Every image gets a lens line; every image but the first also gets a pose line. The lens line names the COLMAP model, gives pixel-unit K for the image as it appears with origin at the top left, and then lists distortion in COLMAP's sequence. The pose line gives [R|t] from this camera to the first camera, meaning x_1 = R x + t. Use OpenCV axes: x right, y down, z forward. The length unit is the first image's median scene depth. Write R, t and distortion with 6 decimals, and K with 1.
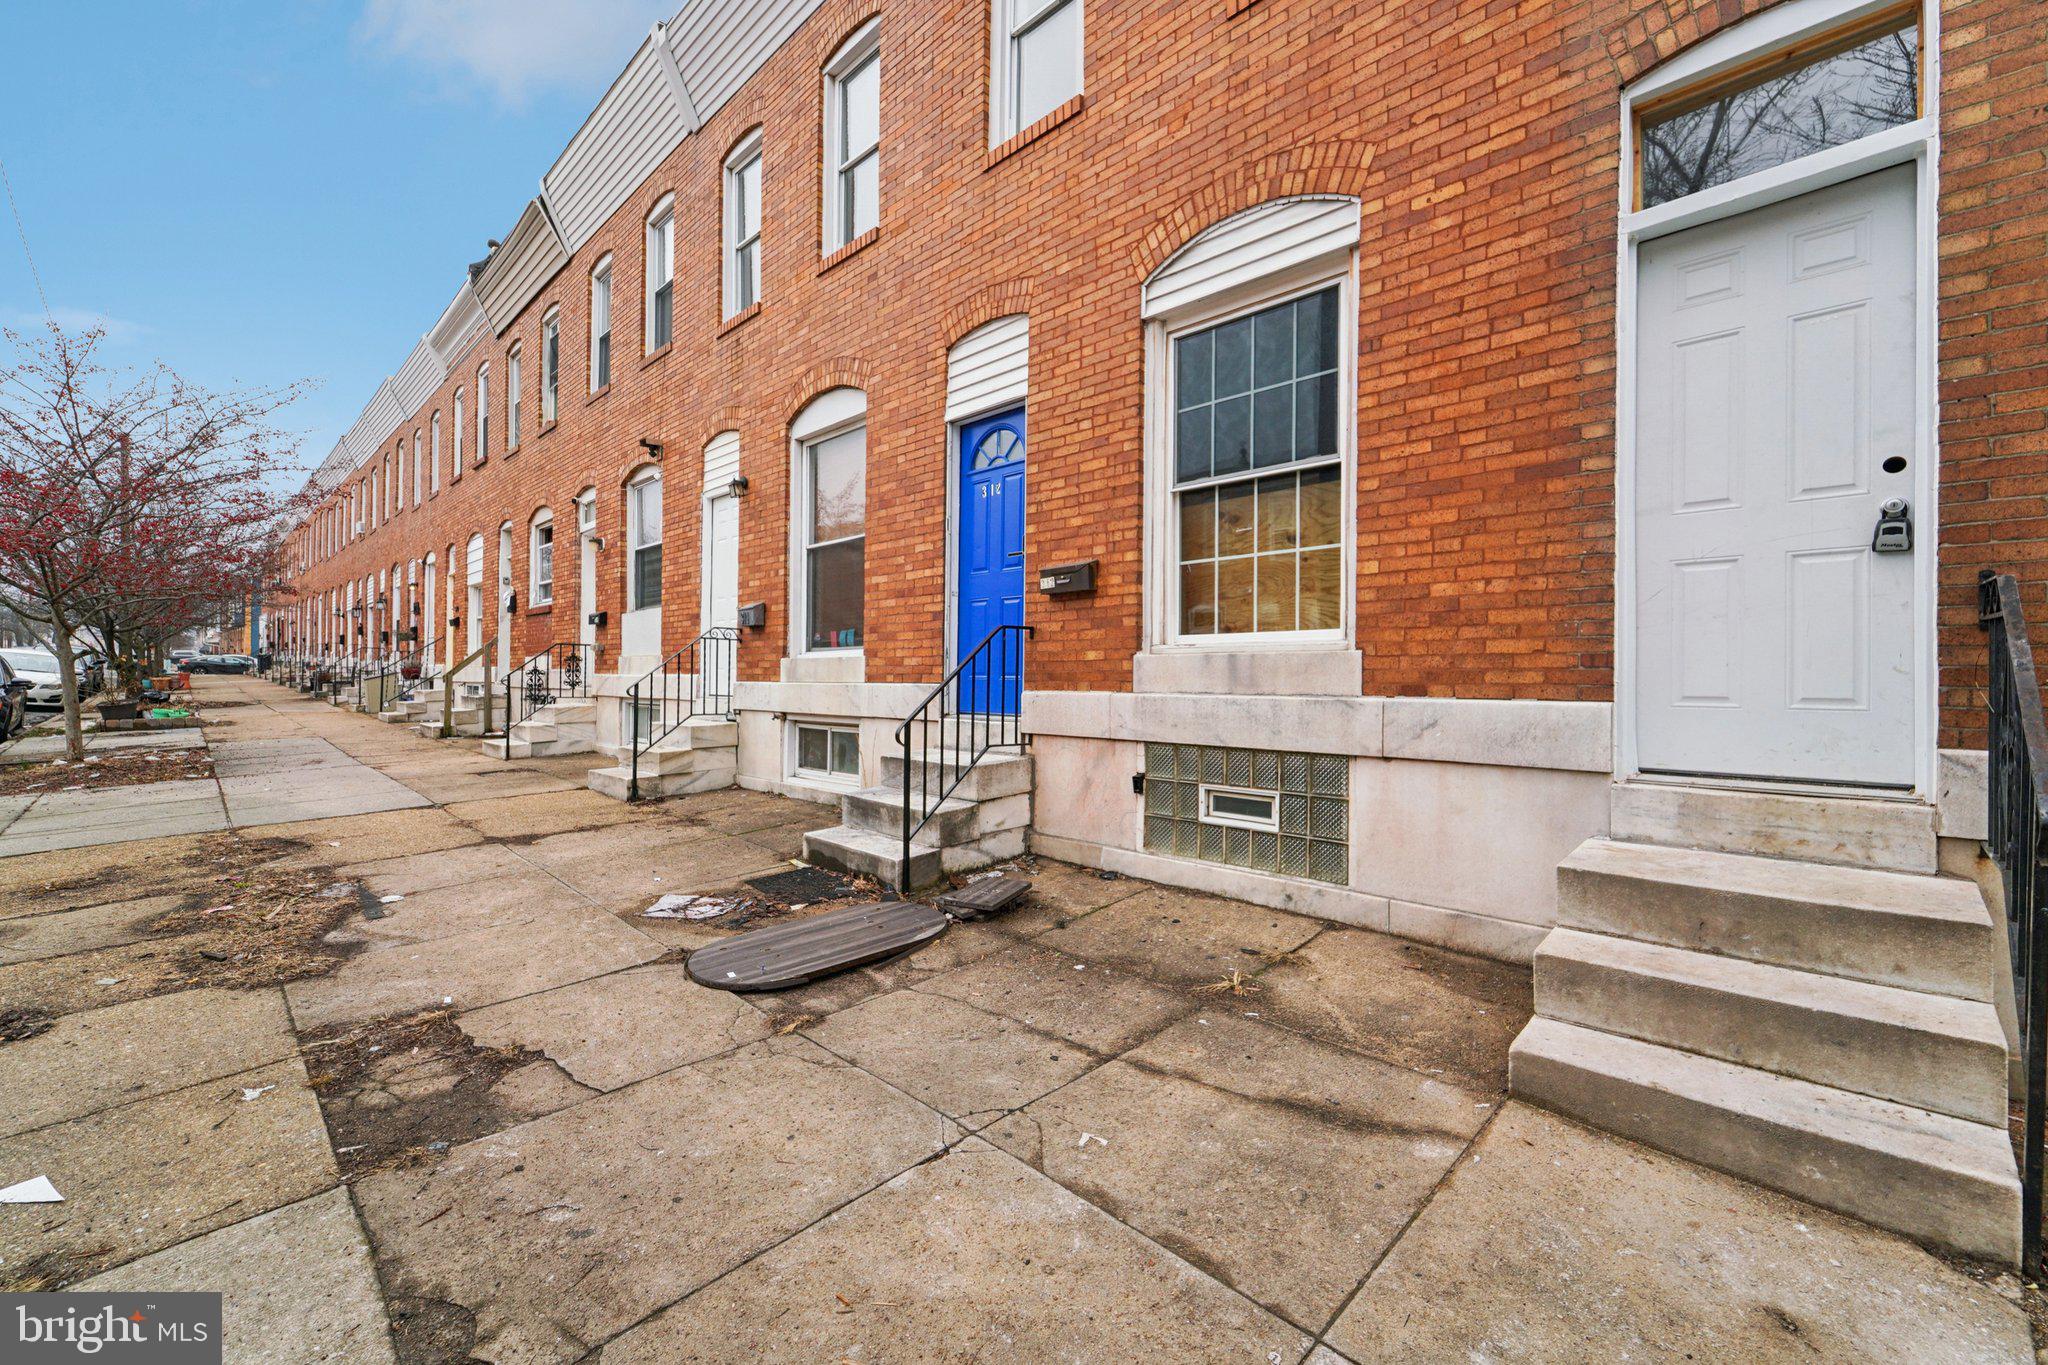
lens RADIAL K [[842.0, 0, 1024.0], [0, 842.0, 682.5], [0, 0, 1]] dist [0.000003, -0.000177]
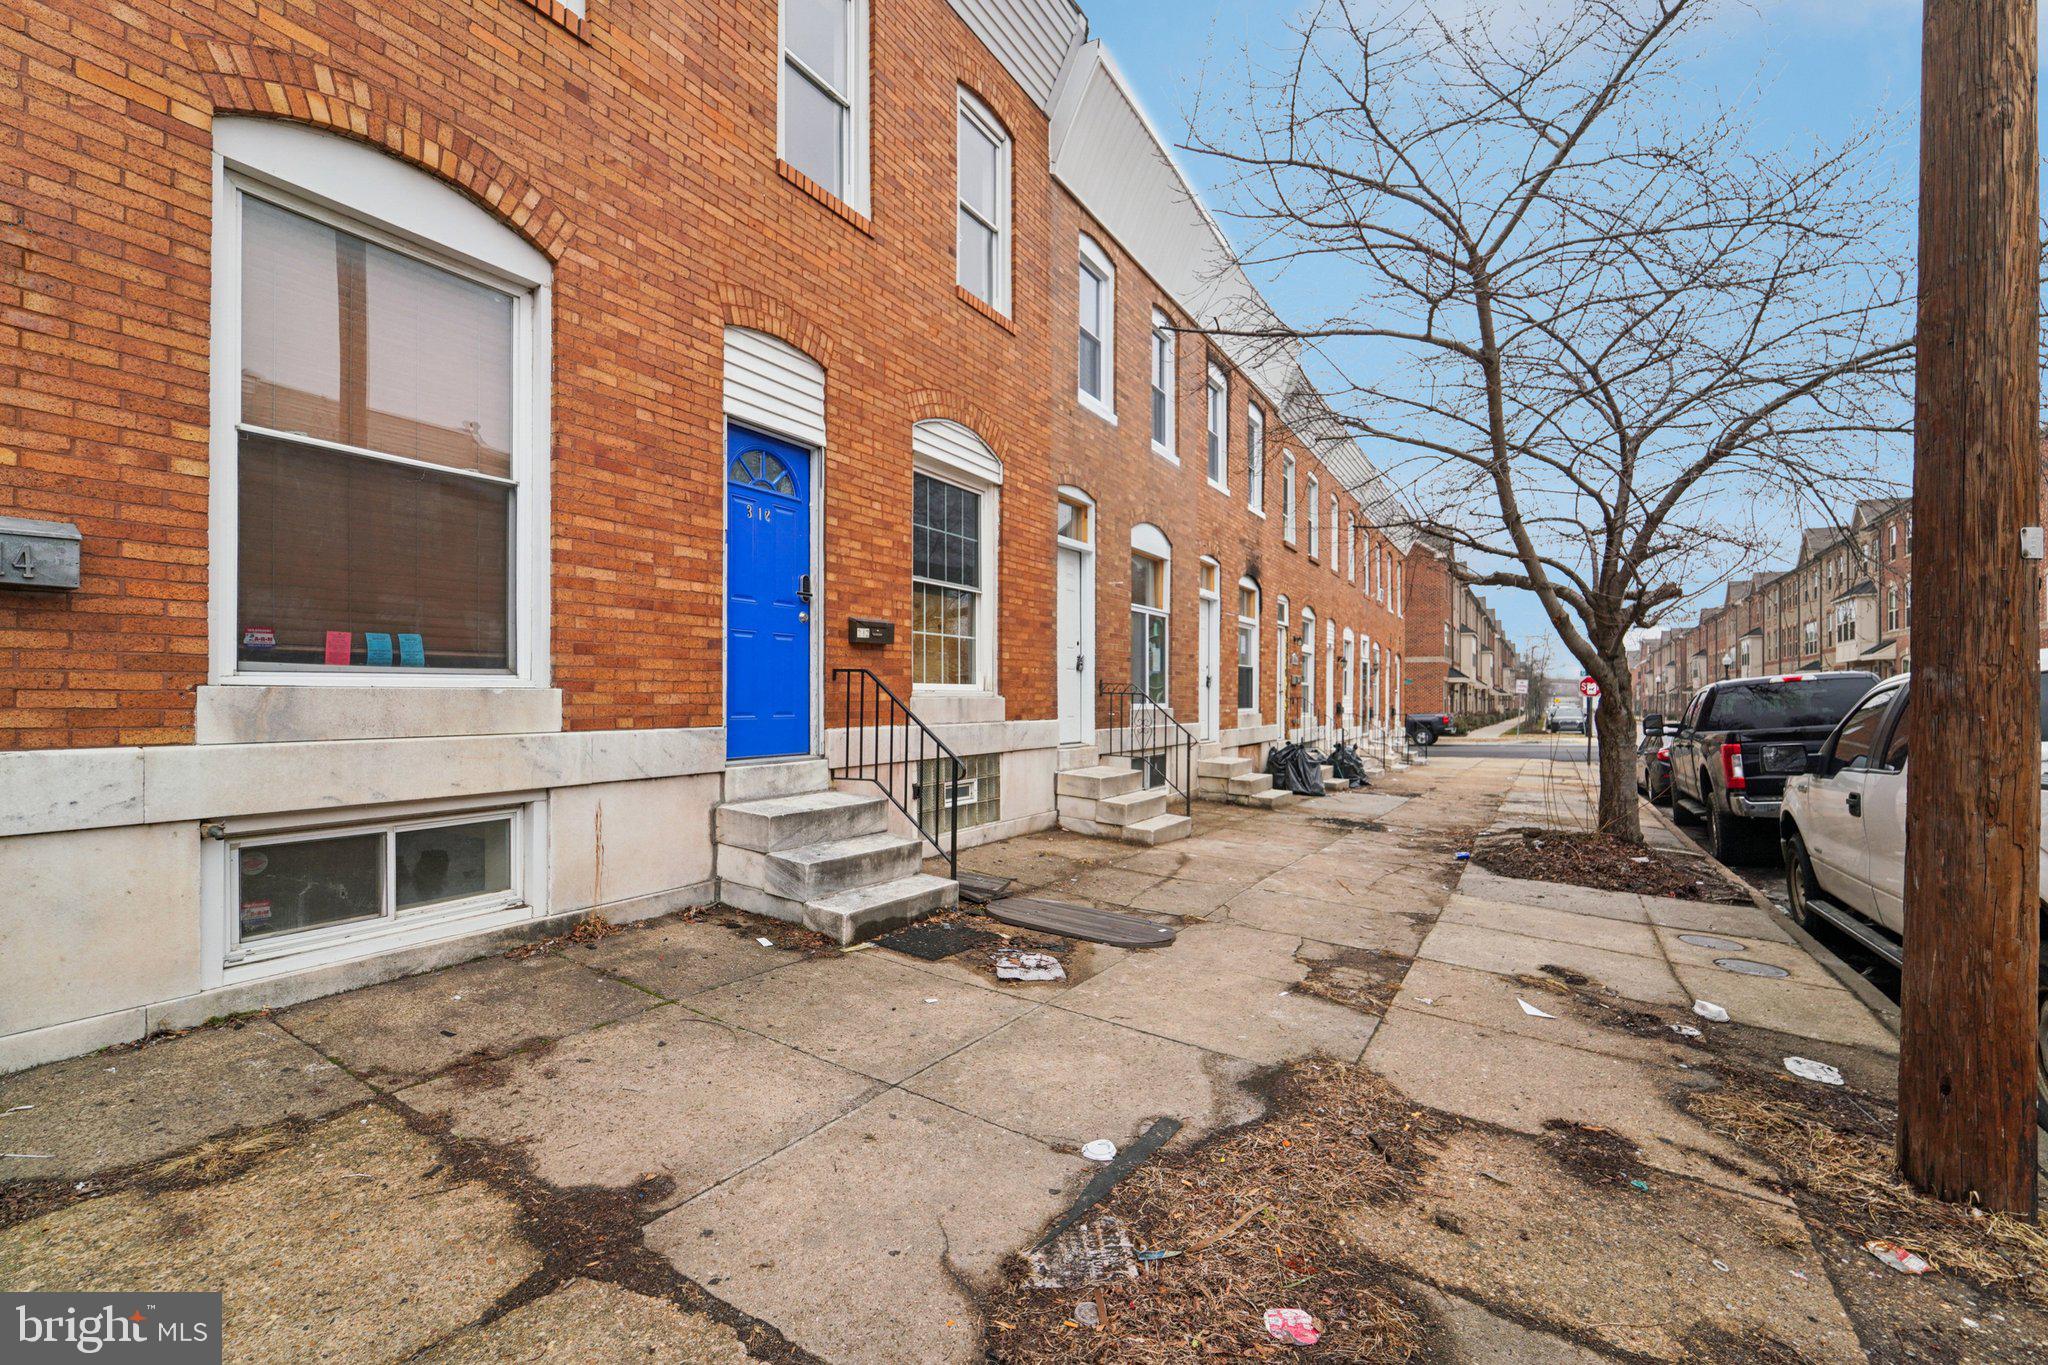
lens RADIAL K [[849.5, 0, 1026.6], [0, 849.5, 708.8], [0, 0, 1]] dist [0.000721, 0.000000]
pose [[-0.230269, -0.019207, 0.972938, -1.207559], [-0.002571, 0.999814, 0.019129, -0.040678], [-0.973124, 0.001904, -0.230275, 1.109781]]
